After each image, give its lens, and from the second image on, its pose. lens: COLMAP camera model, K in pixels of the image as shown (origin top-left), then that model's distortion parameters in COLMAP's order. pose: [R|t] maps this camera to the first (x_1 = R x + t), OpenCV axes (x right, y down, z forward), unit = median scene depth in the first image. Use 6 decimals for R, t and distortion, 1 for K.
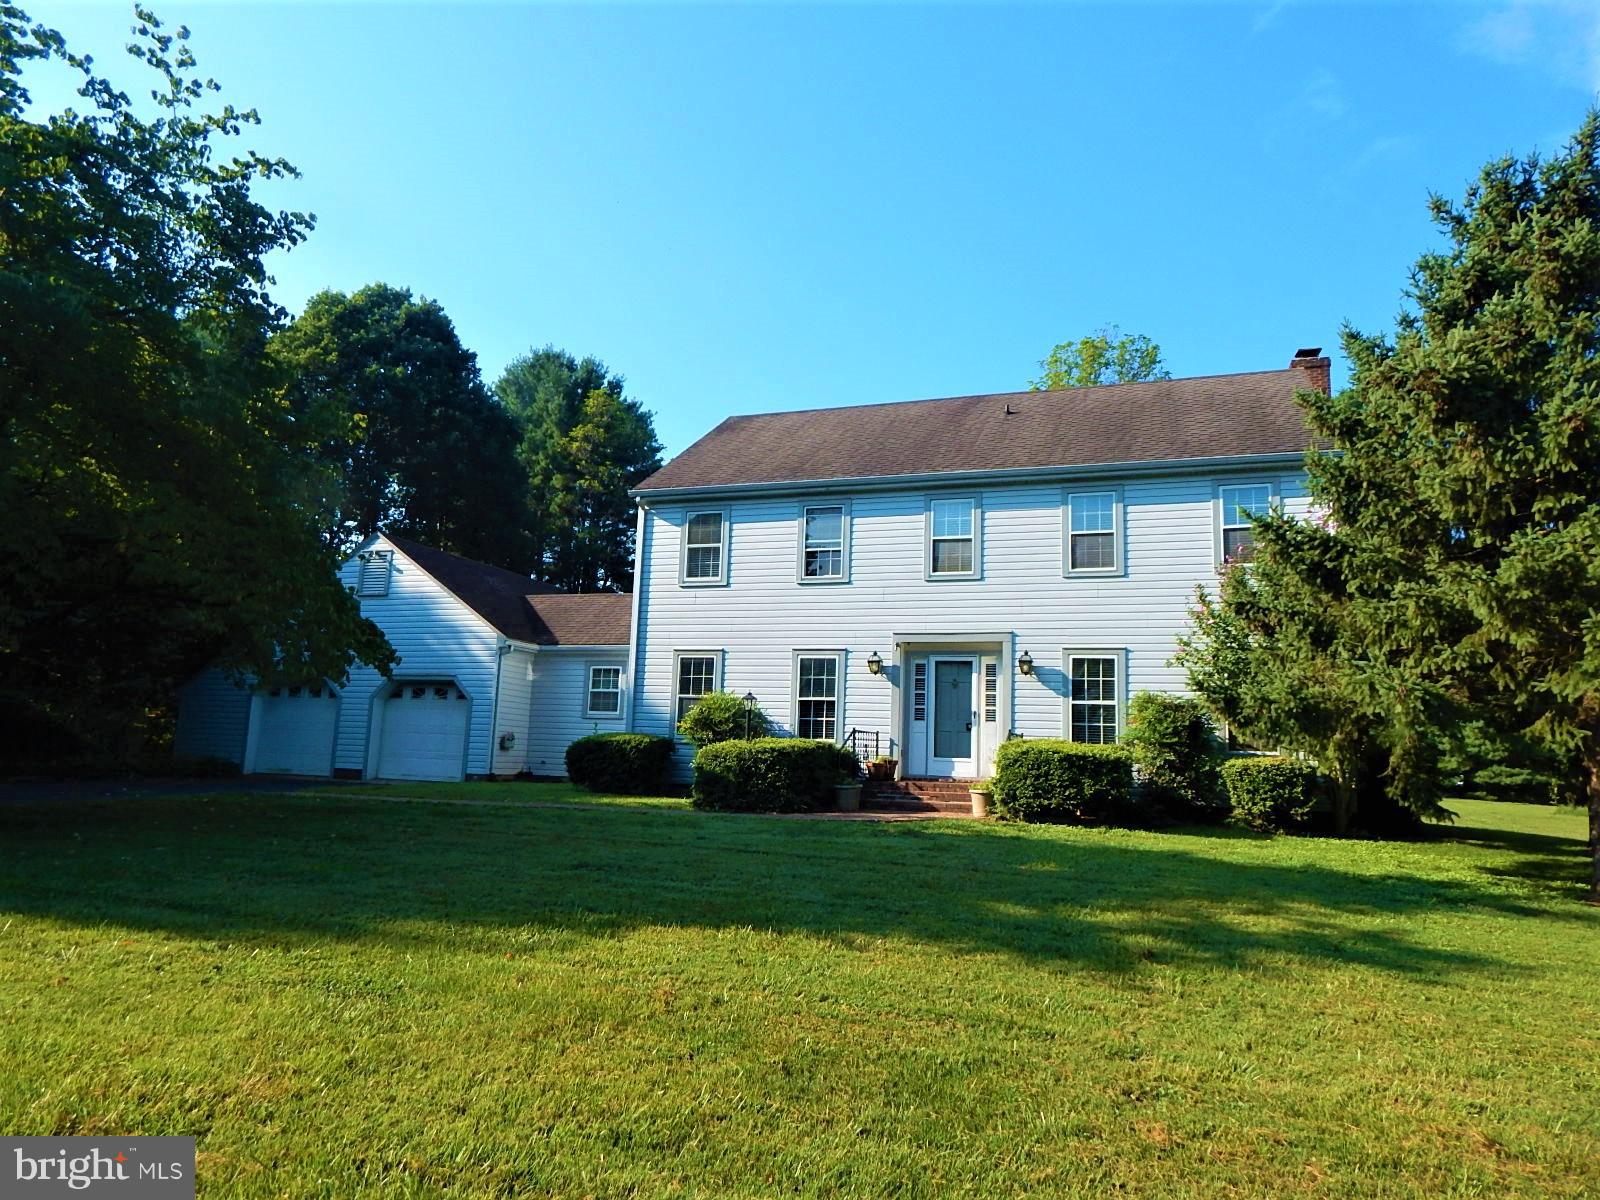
lens RADIAL K [[1059.3, 0, 814.3], [0, 1059.3, 566.0], [0, 0, 1]] dist [-0.005355, -0.000458]
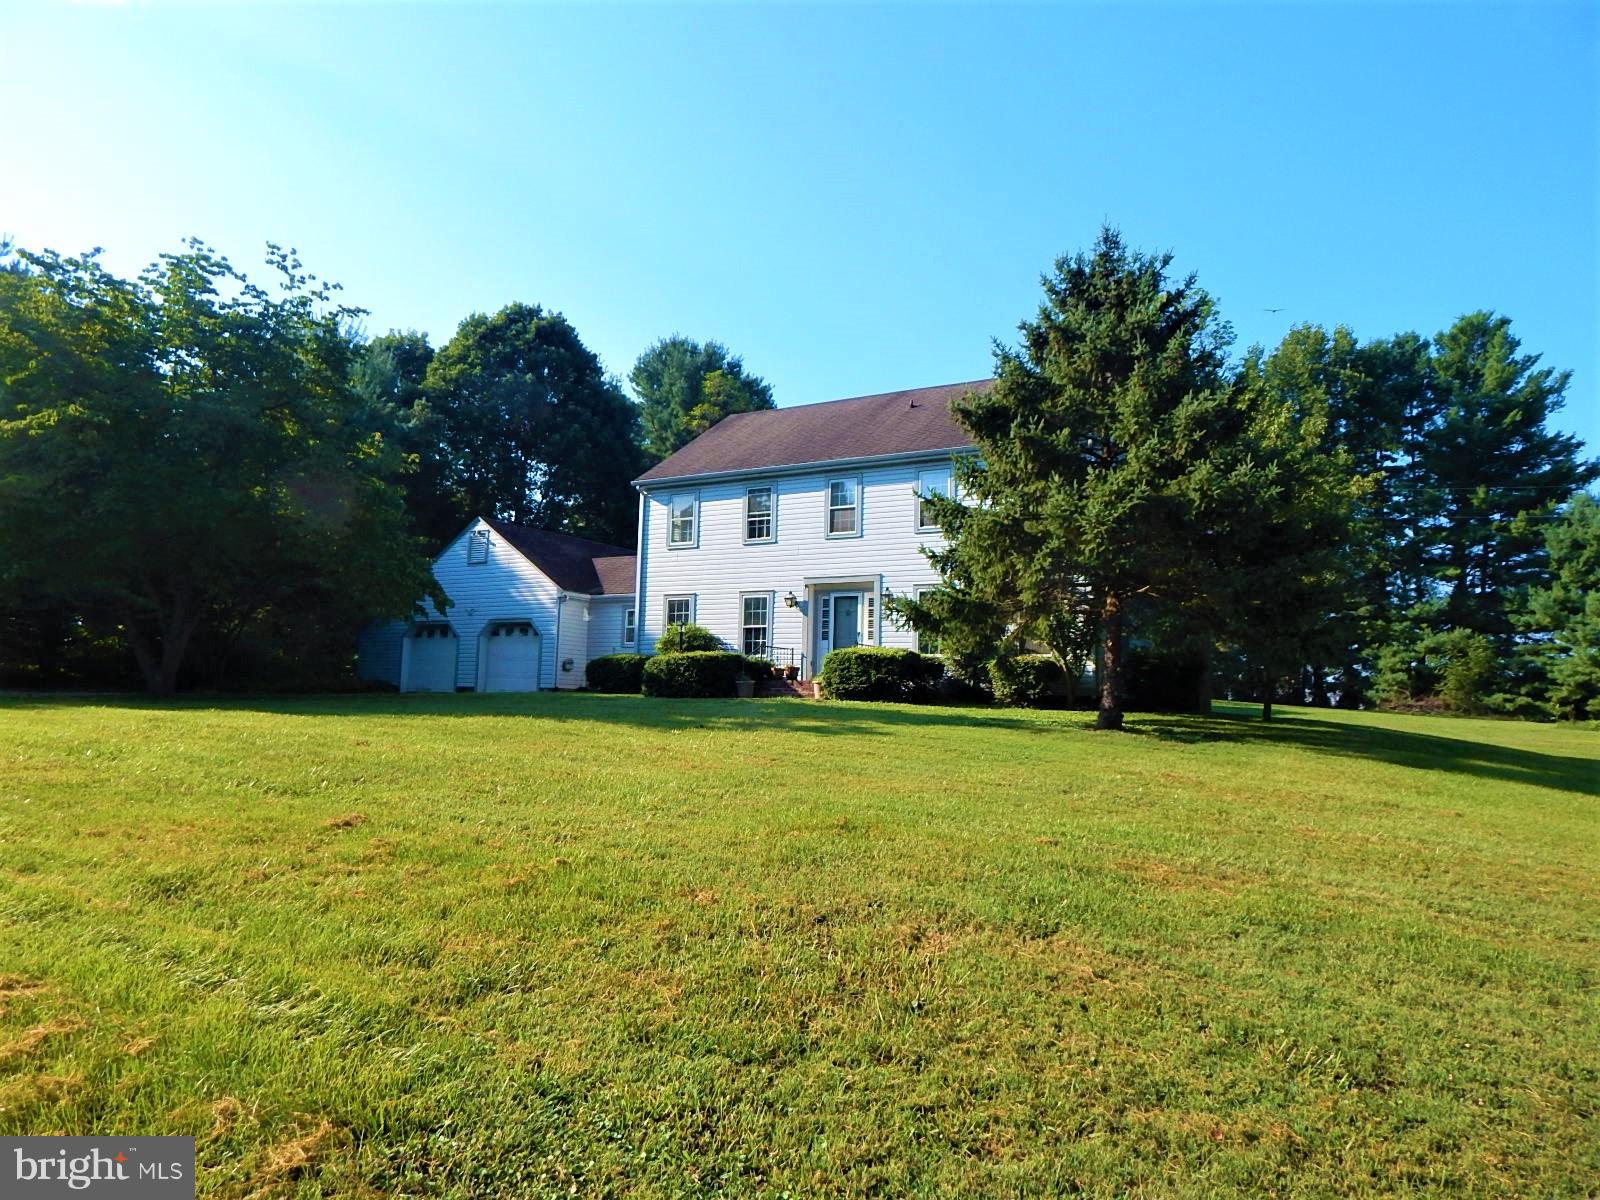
lens RADIAL K [[1064.7, 0, 803.4], [0, 1064.7, 551.6], [0, 0, 1]] dist [0.006671, 0.000151]
pose [[0.981416, -0.036845, -0.188323, 0.324374], [0.042888, 0.998684, 0.028114, -0.009637], [0.187039, -0.035668, 0.981705, -0.354597]]
